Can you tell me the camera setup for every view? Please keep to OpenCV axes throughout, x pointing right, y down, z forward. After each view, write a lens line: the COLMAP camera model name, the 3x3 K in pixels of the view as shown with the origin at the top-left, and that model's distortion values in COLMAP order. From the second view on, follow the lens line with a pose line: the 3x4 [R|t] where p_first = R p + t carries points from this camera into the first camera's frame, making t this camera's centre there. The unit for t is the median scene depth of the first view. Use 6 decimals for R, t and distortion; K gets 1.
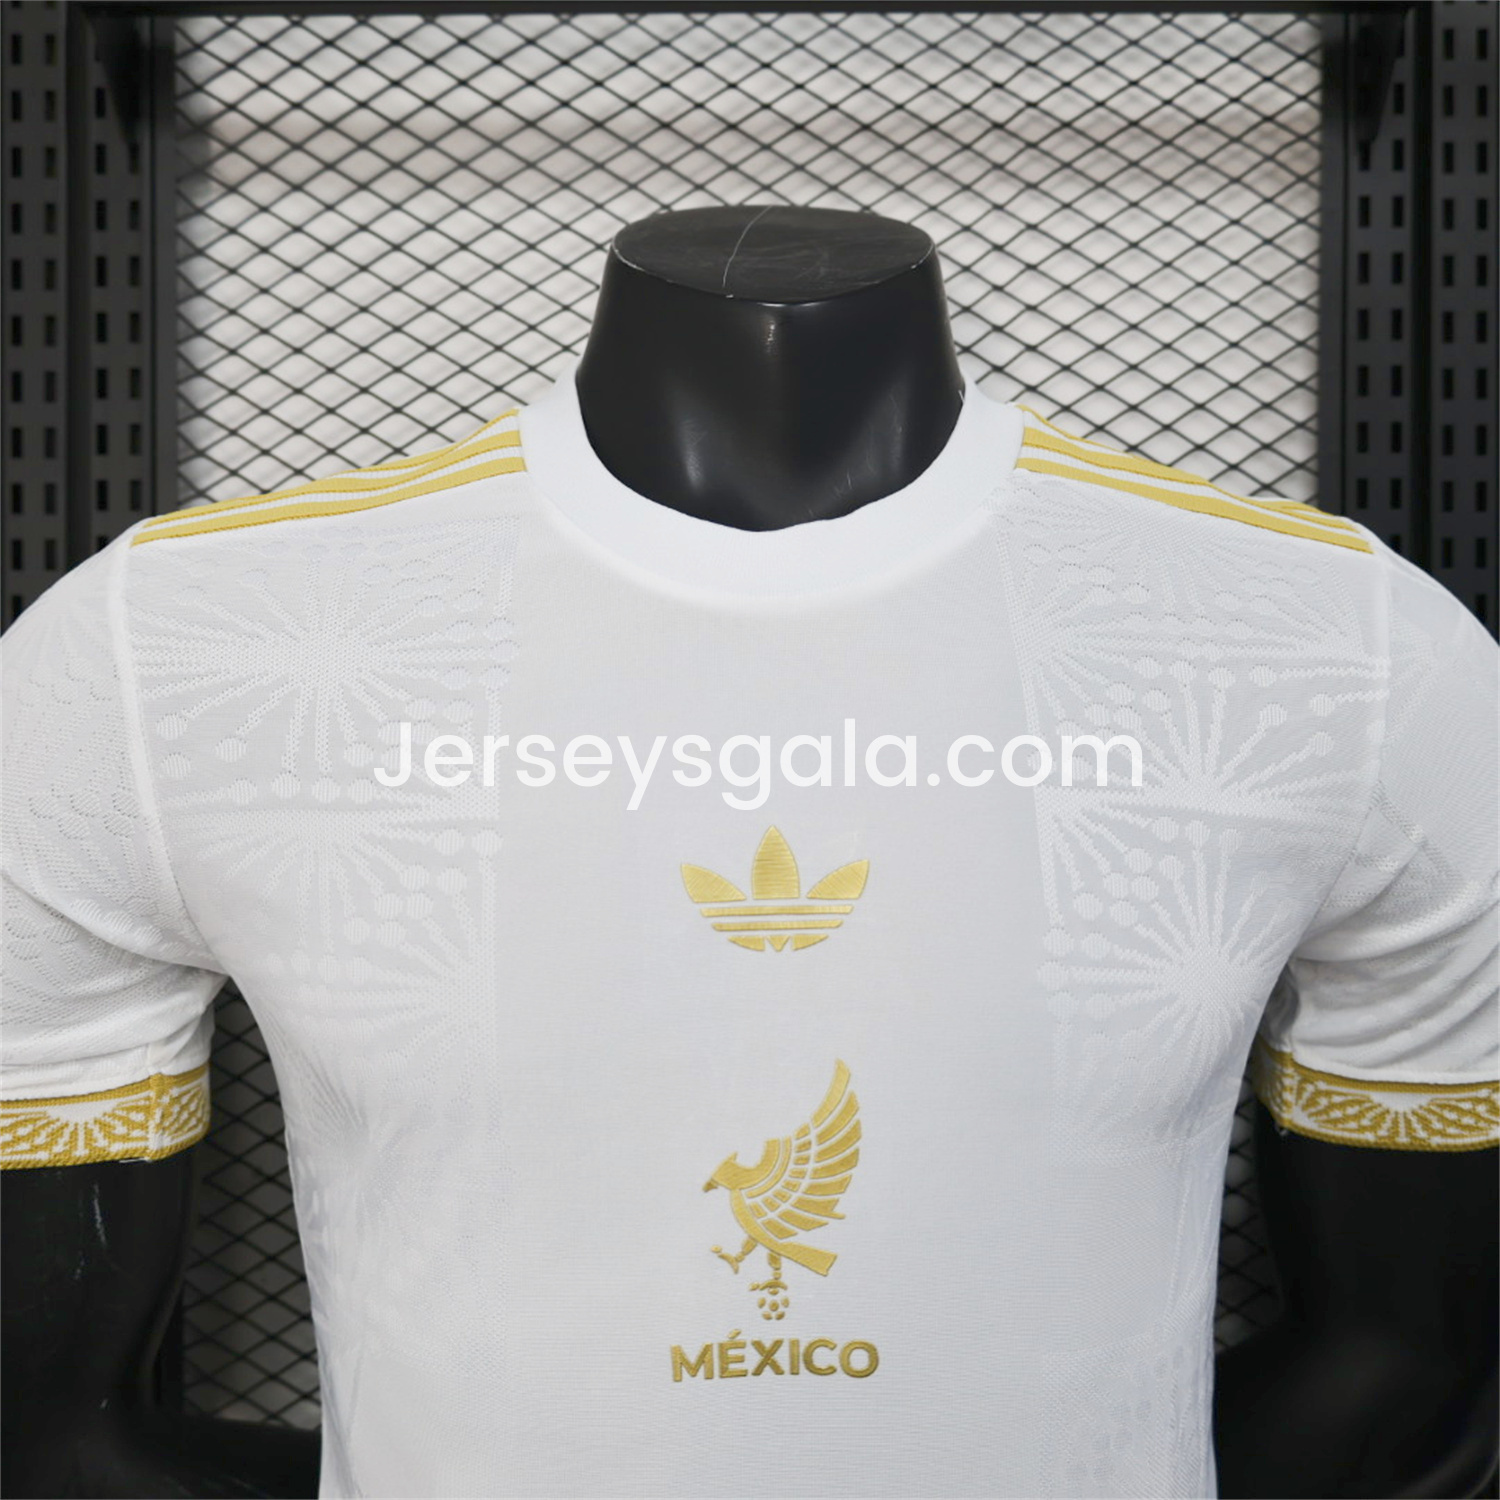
lens RADIAL K [[1982.7, 0, 750.0], [0, 1982.7, 750.0], [0, 0, 1]] dist [0.158647, -0.012802]
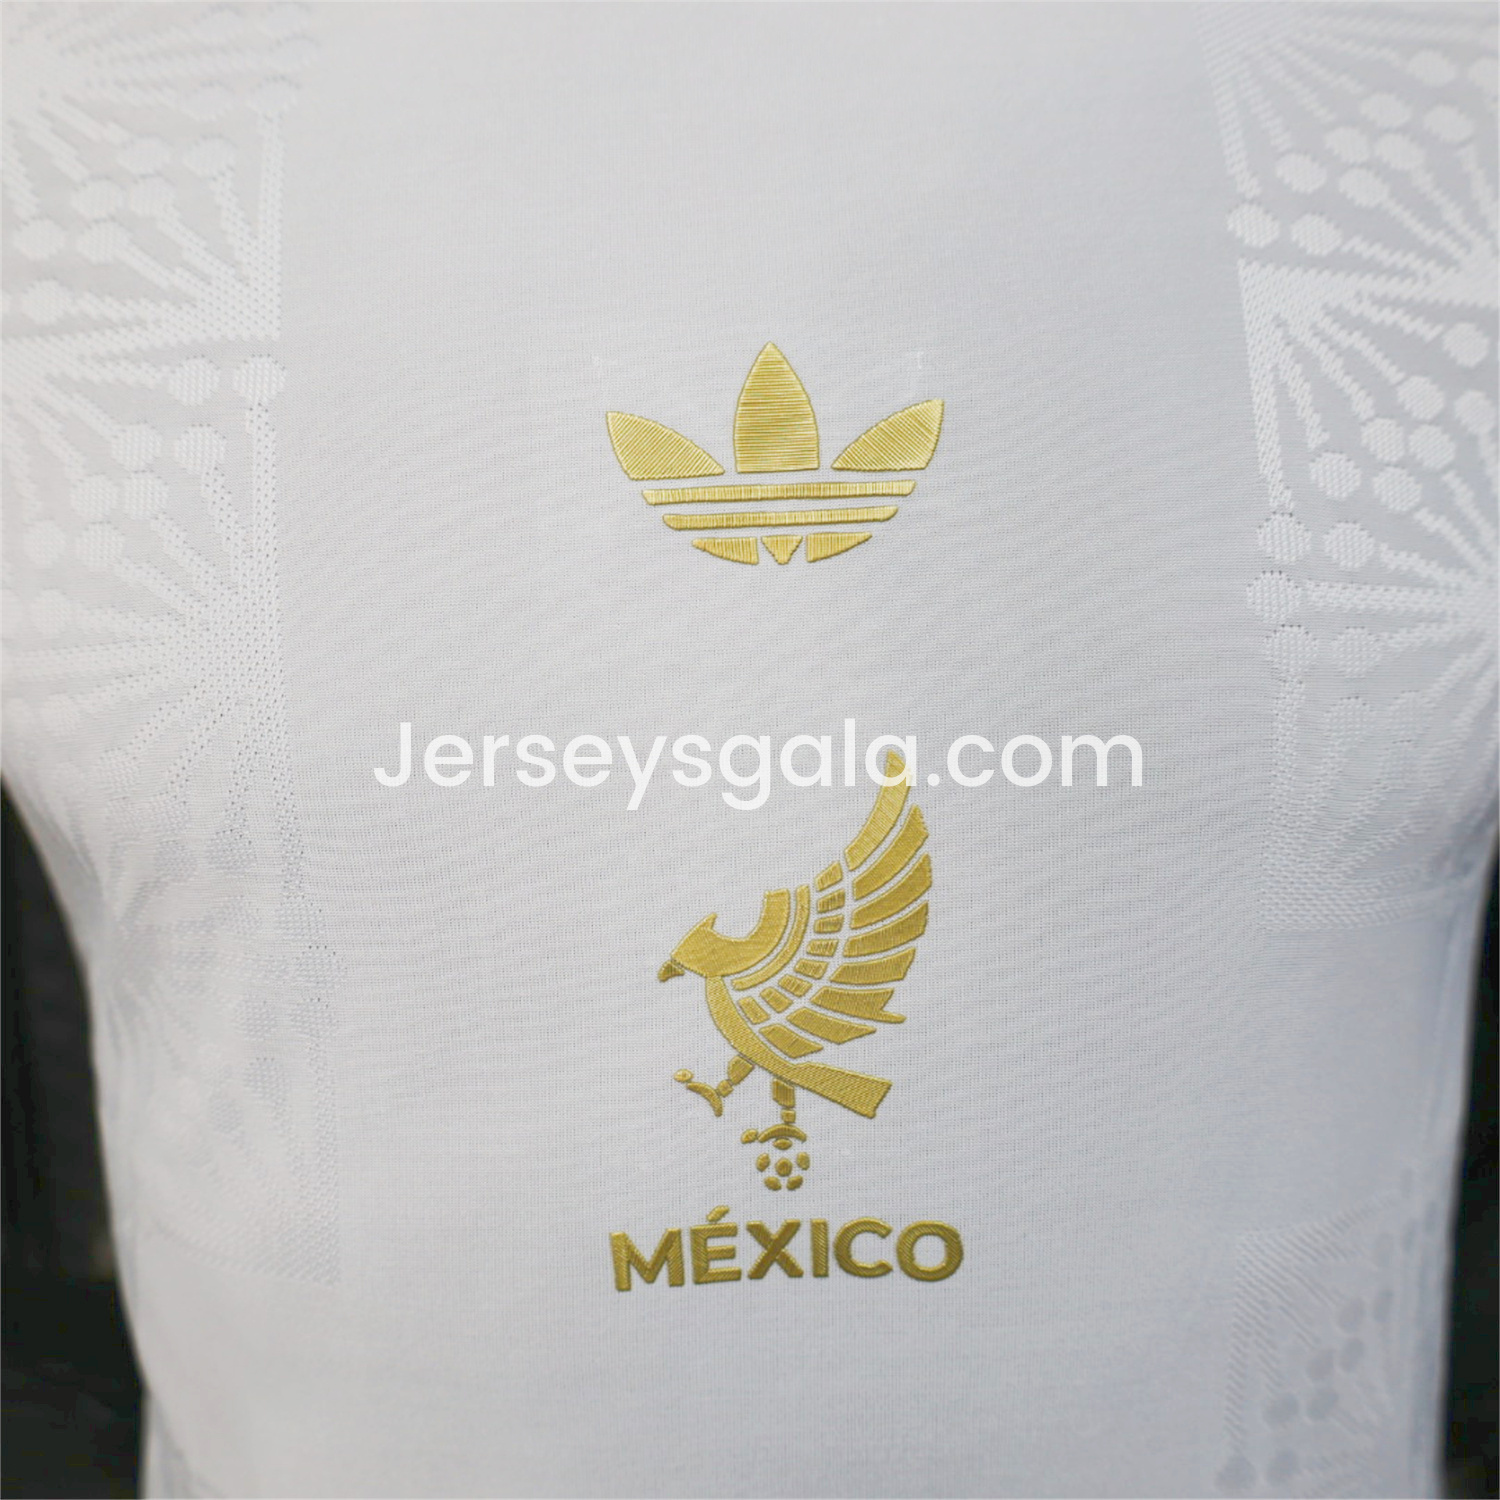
lens RADIAL K [[1982.7, 0, 750.0], [0, 1982.7, 750.0], [0, 0, 1]] dist [0.158647, -0.012802]
pose [[0.999837, -0.015358, -0.009499, 0.009417], [0.016362, 0.993025, 0.116760, 0.087162], [0.007640, -0.116896, 0.993115, 0.432939]]
